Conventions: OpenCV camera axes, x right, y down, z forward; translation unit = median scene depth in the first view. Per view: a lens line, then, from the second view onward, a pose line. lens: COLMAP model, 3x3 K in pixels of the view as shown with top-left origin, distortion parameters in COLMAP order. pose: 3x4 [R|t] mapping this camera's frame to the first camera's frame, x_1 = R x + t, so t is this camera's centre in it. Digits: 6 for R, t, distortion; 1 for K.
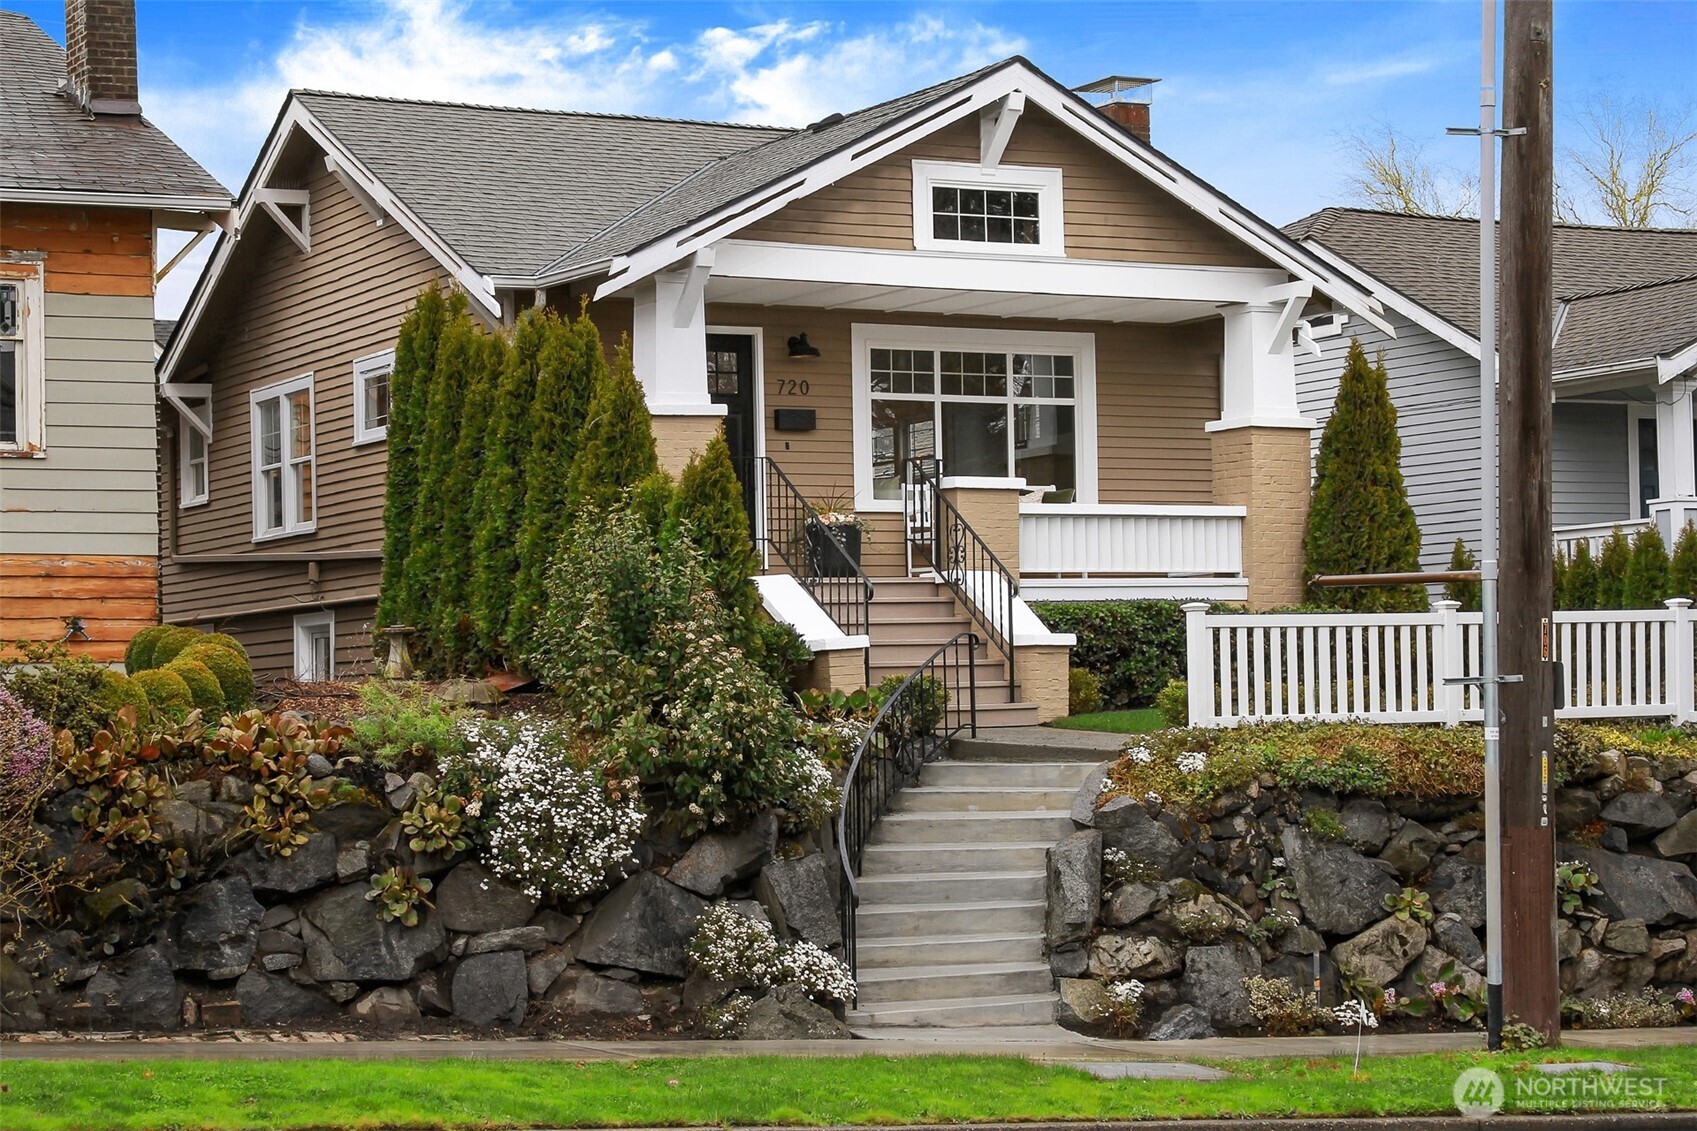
lens RADIAL K [[3445.7, 0, 848.3], [0, 3445.7, 566.6], [0, 0, 1]] dist [-0.001320, 0.000000]
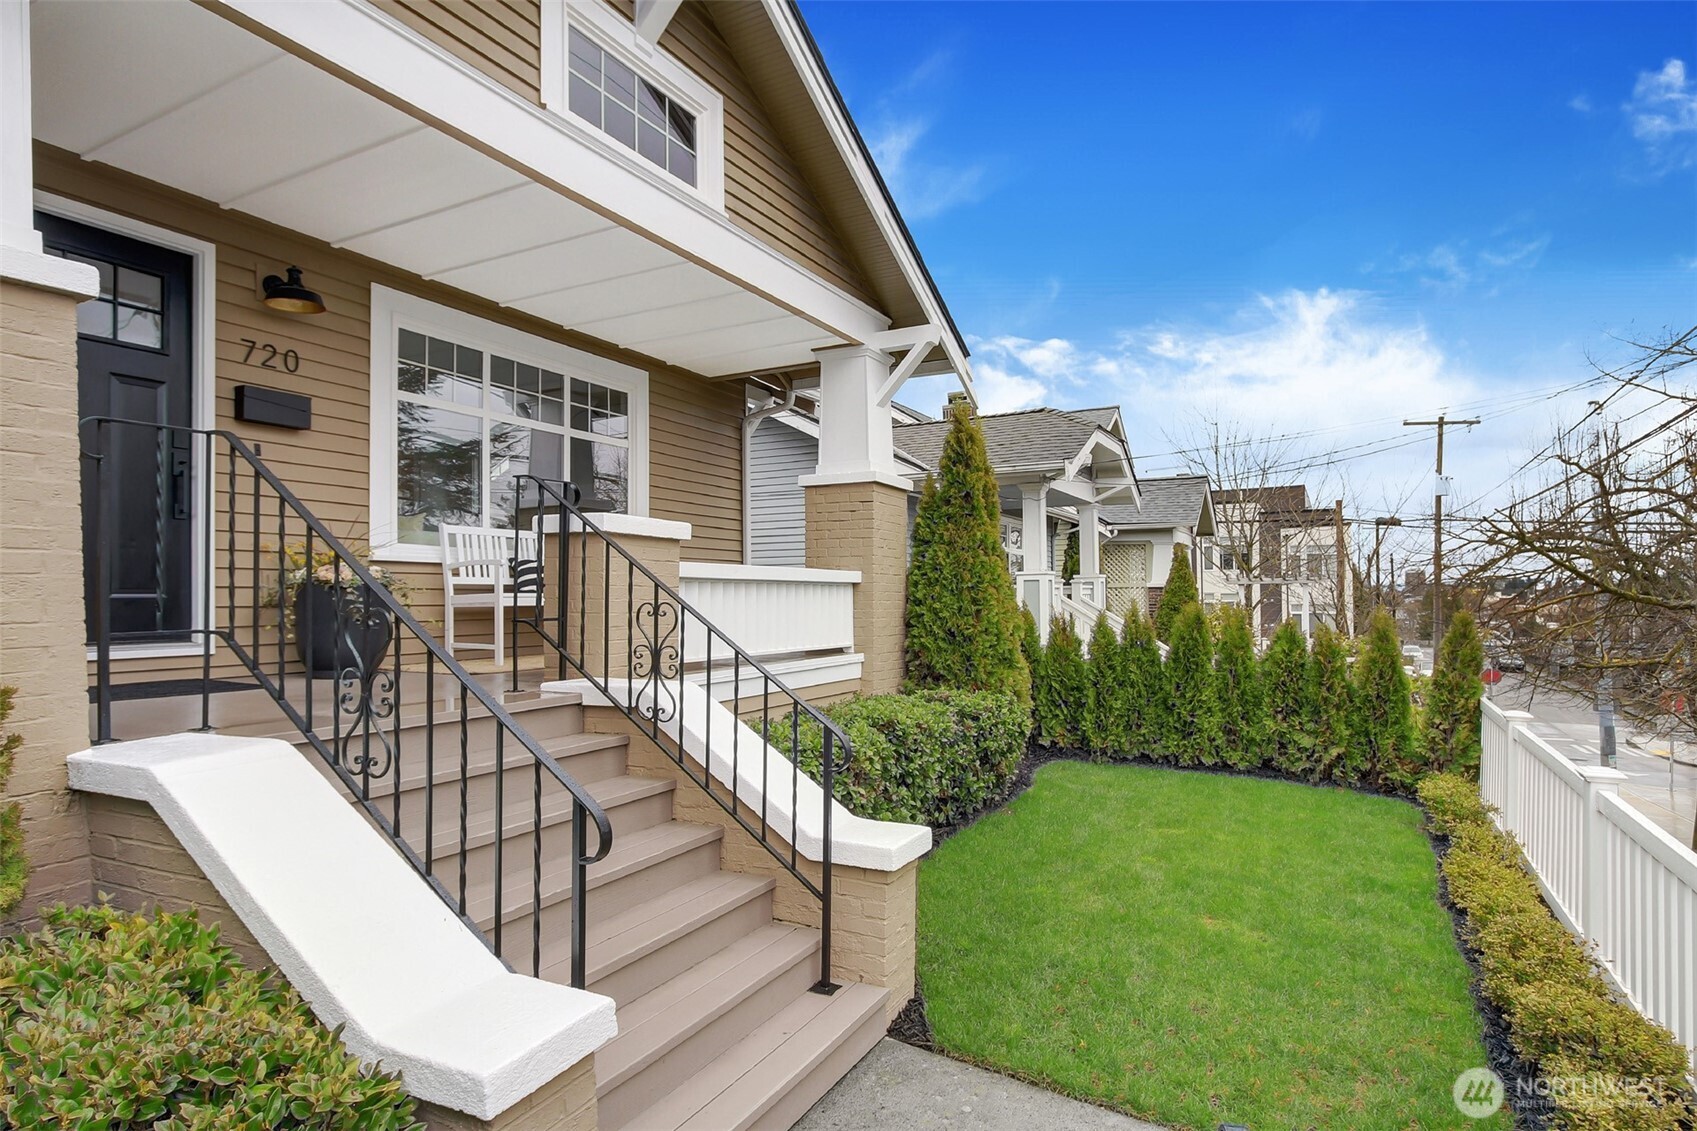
lens RADIAL K [[931.0, 0, 839.6], [0, 931.0, 588.3], [0, 0, 1]] dist [0.001177, -0.000317]
pose [[0.839086, 0.025132, 0.543417, -0.020437], [-0.035914, 0.999312, 0.009237, -0.015504], [-0.542811, -0.027267, 0.839412, 0.810673]]
